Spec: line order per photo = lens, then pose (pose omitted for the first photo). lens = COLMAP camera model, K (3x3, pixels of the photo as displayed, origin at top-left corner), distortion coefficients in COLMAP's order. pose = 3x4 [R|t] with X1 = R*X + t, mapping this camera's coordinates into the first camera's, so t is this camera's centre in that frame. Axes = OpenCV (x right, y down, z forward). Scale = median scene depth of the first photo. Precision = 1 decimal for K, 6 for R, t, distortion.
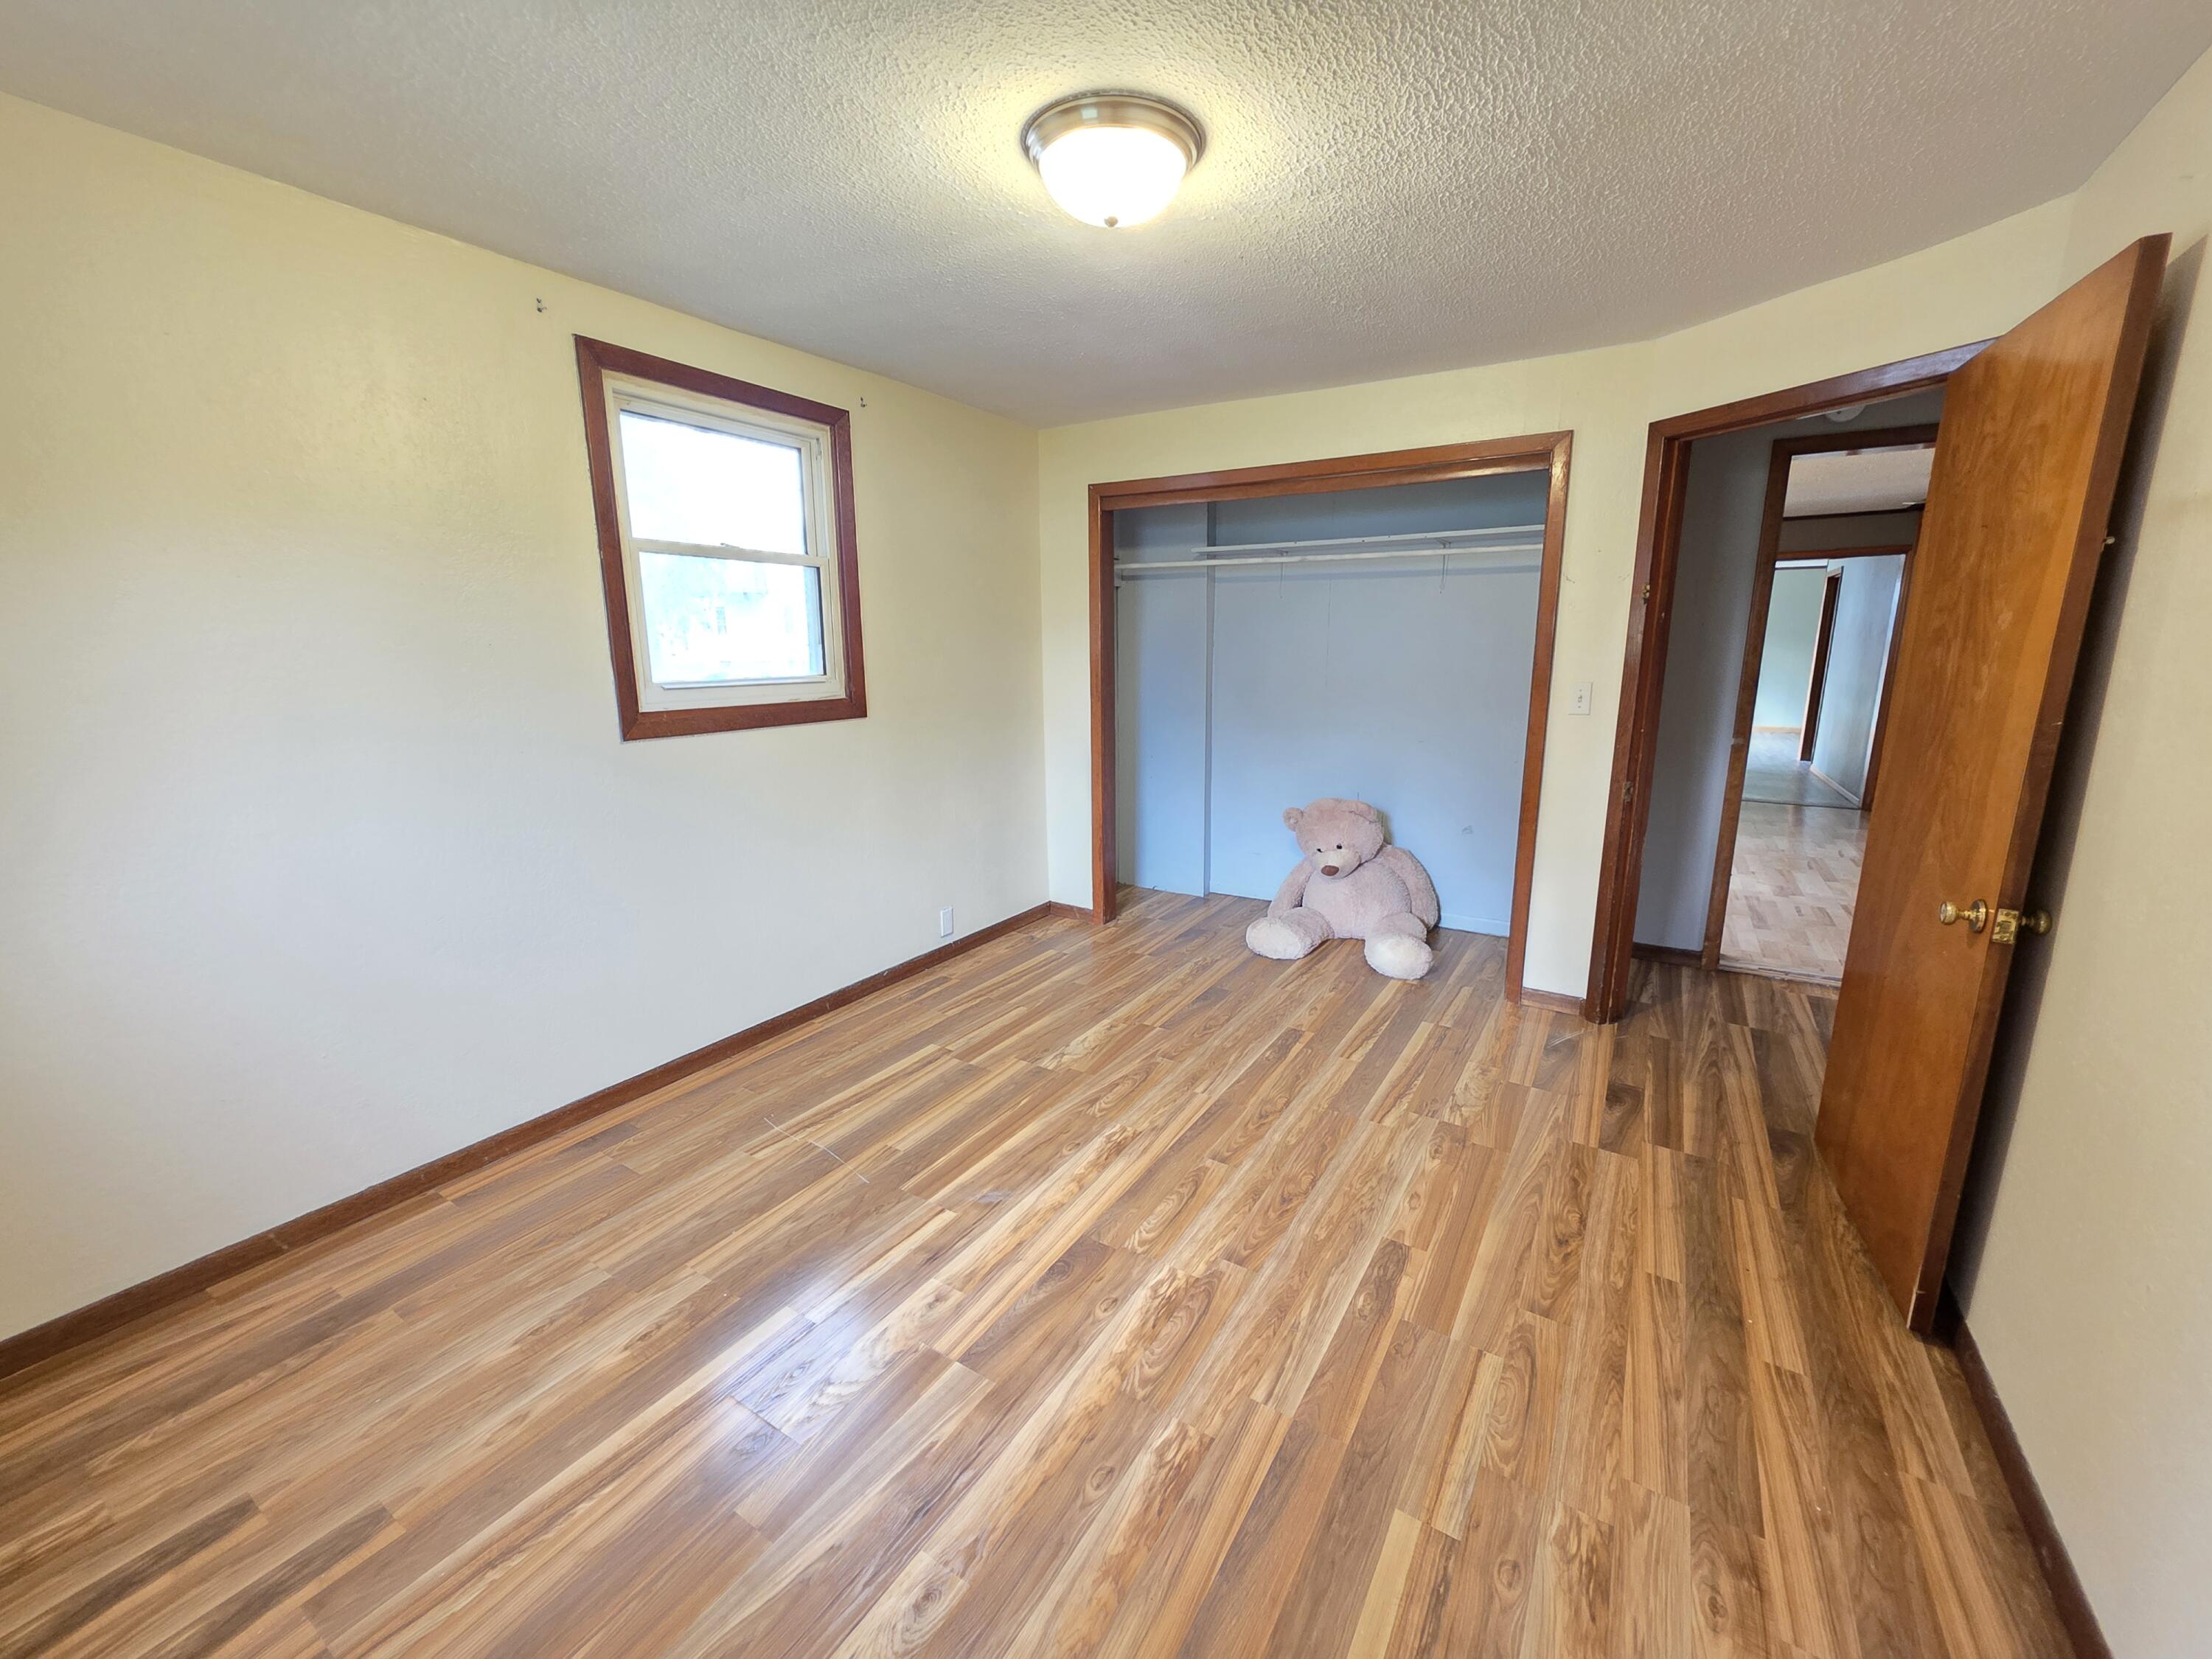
lens RADIAL K [[887.5, 0, 1112.4], [0, 887.5, 833.1], [0, 0, 1]] dist [0.001449, 0.000116]
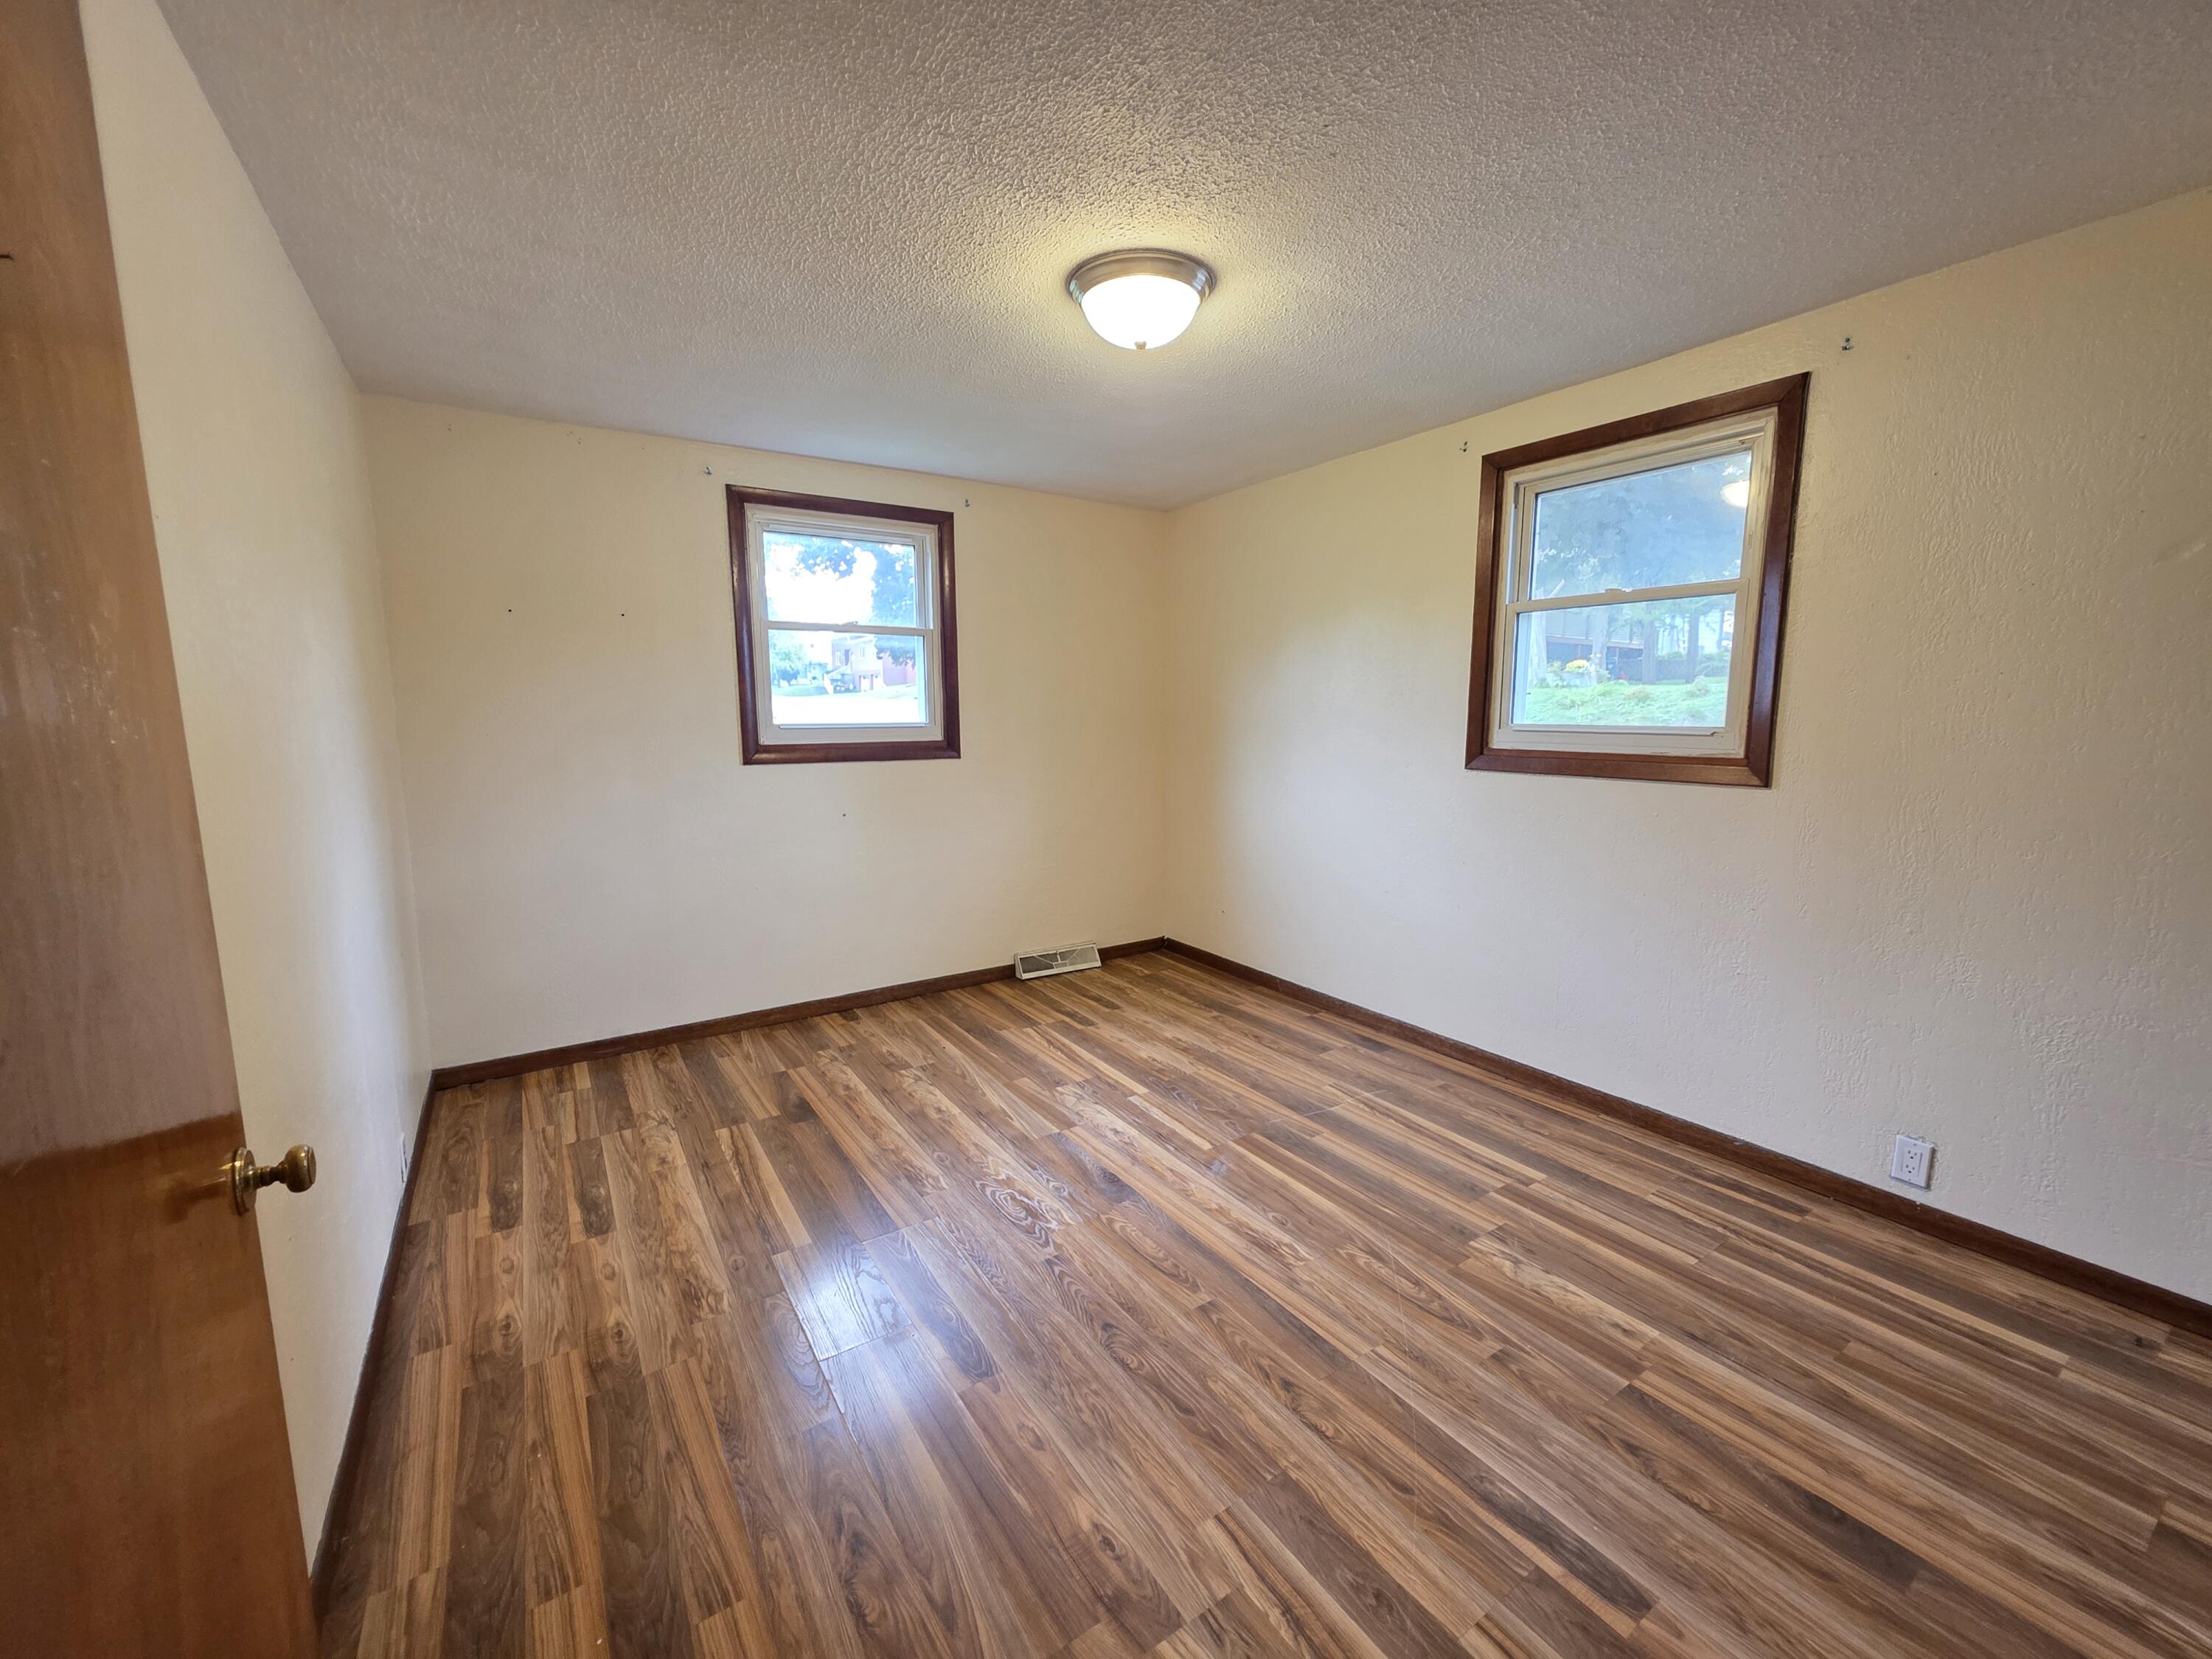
lens RADIAL K [[887.5, 0, 1112.4], [0, 887.5, 833.1], [0, 0, 1]] dist [0.001449, 0.000116]
pose [[-0.418308, 0.134358, -0.898313, 0.868031], [-0.185804, 0.955428, 0.229422, -0.233039], [0.889098, 0.262879, -0.374699, 1.156108]]
